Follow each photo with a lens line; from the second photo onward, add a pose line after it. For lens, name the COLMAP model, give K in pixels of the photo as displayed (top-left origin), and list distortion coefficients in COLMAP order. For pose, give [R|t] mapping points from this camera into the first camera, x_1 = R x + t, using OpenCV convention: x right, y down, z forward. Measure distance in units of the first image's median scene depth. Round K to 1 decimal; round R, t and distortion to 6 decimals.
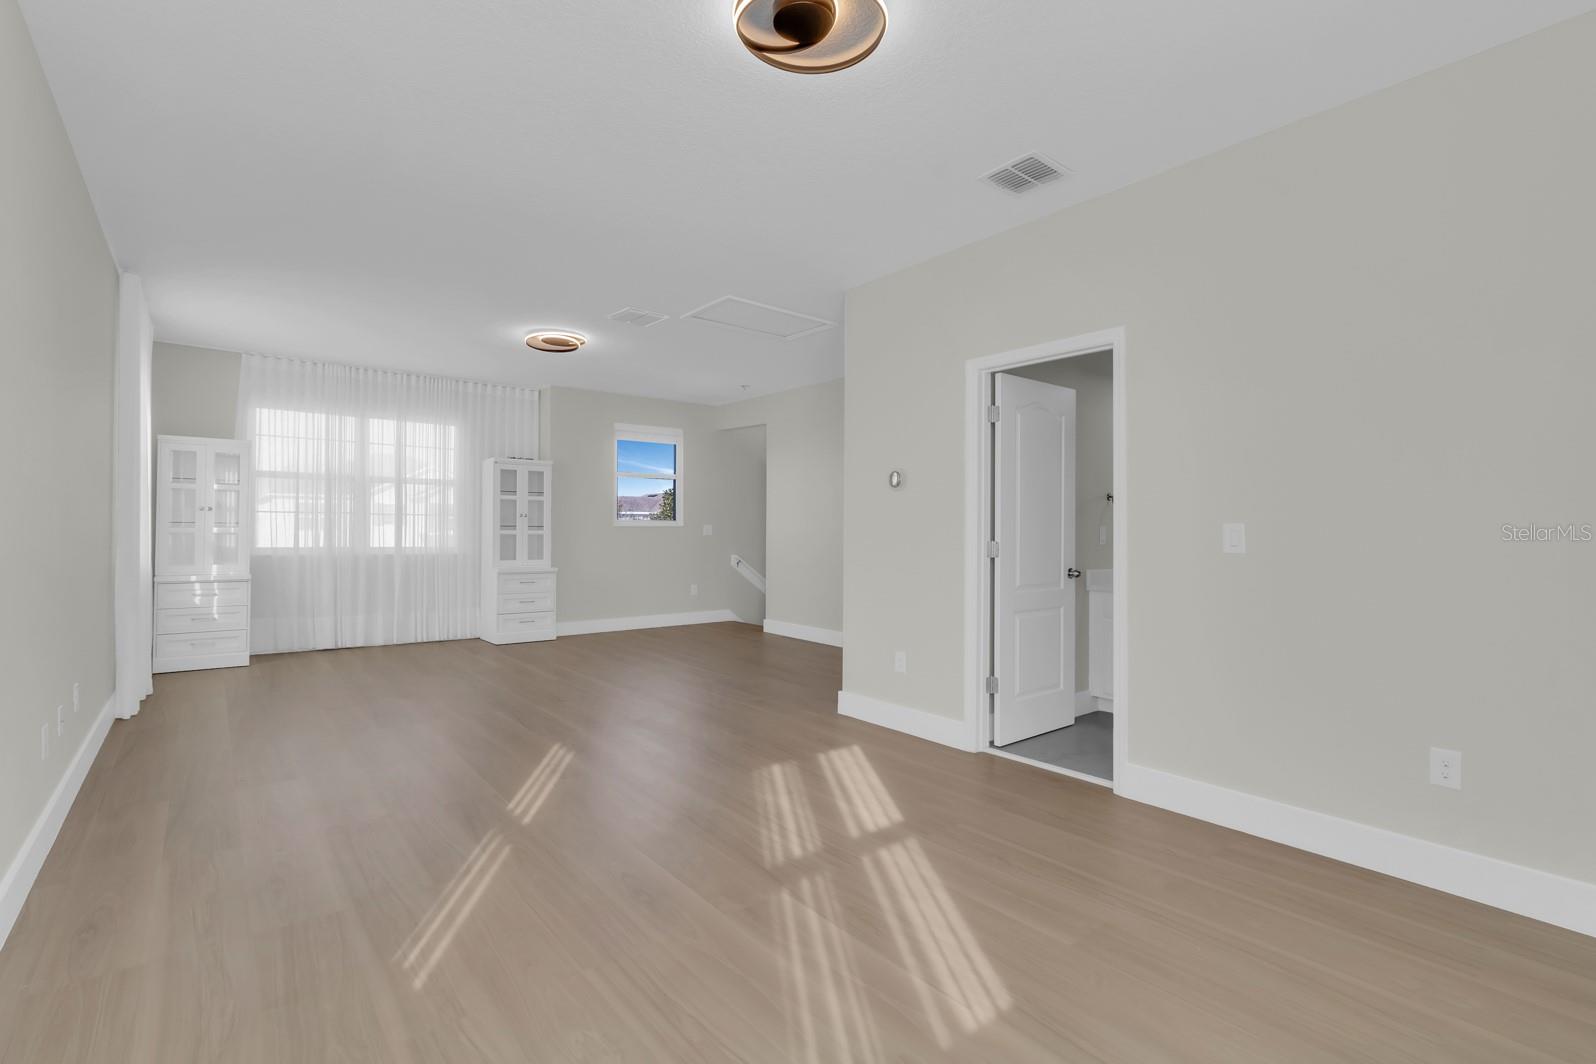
lens RADIAL K [[754.5, 0, 798.4], [0, 754.5, 529.6], [0, 0, 1]] dist [-0.002186, 0.001811]
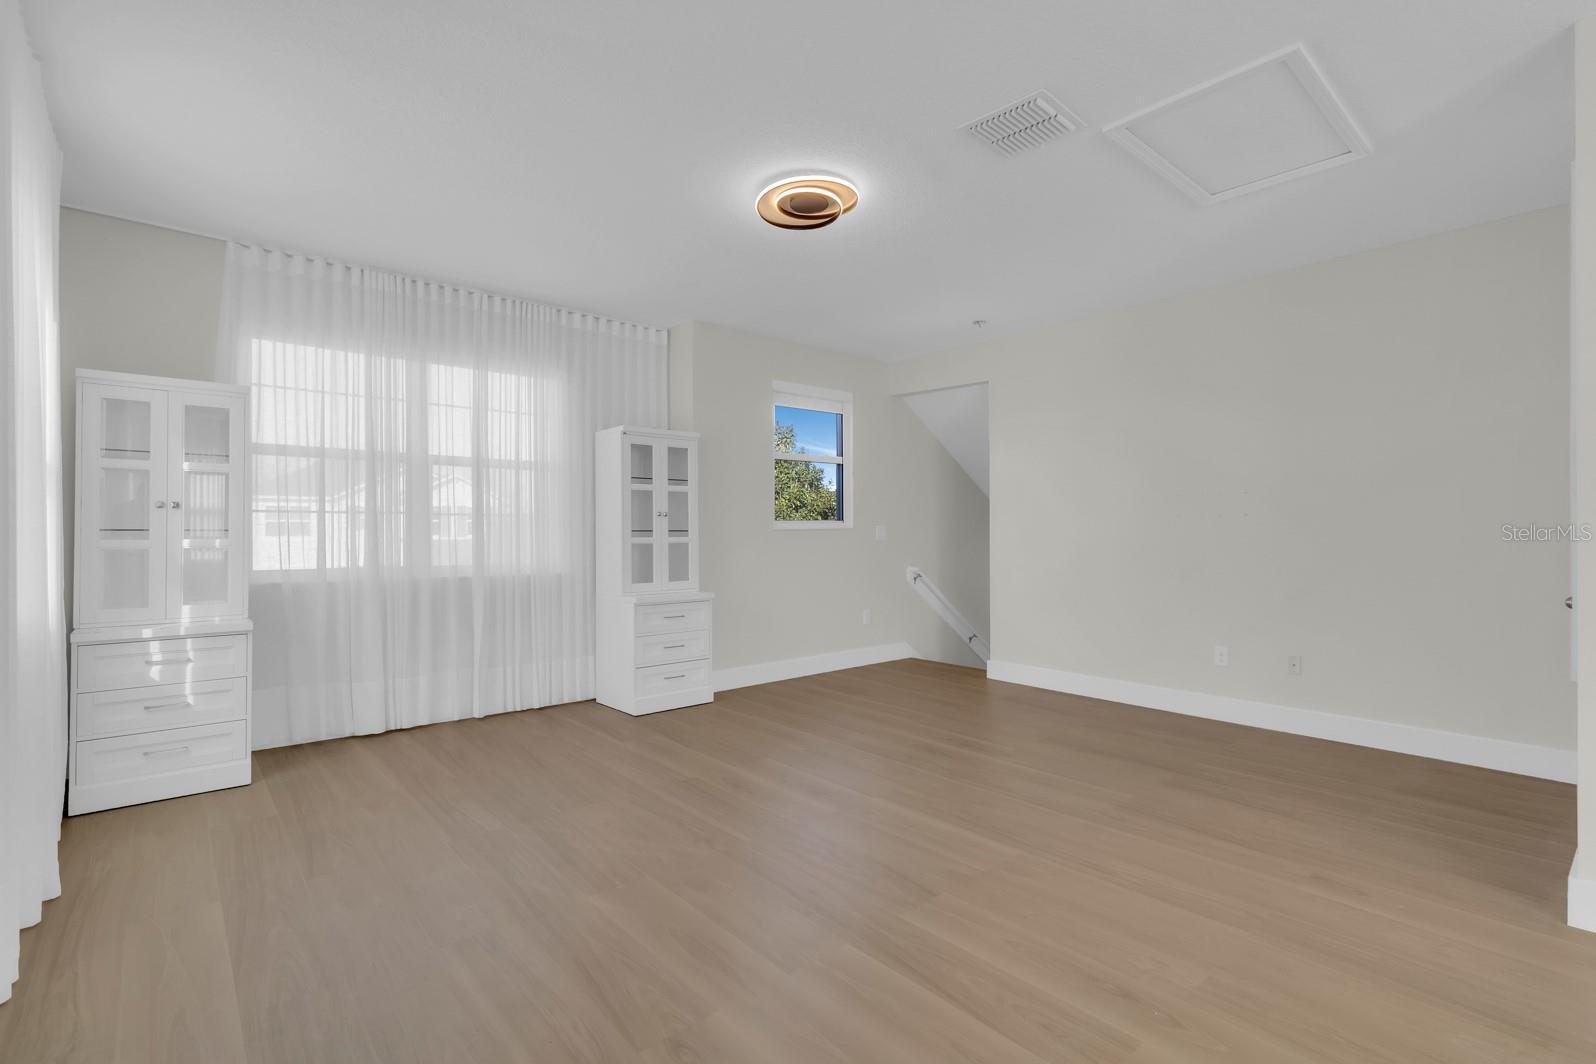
lens RADIAL K [[754.5, 0, 799.6], [0, 754.5, 532.6], [0, 0, 1]] dist [-0.002186, 0.001811]
pose [[0.999334, -0.010628, 0.034905, -0.289215], [0.010522, 0.999939, 0.003217, -0.004196], [-0.034937, -0.002848, 0.999385, 0.363467]]
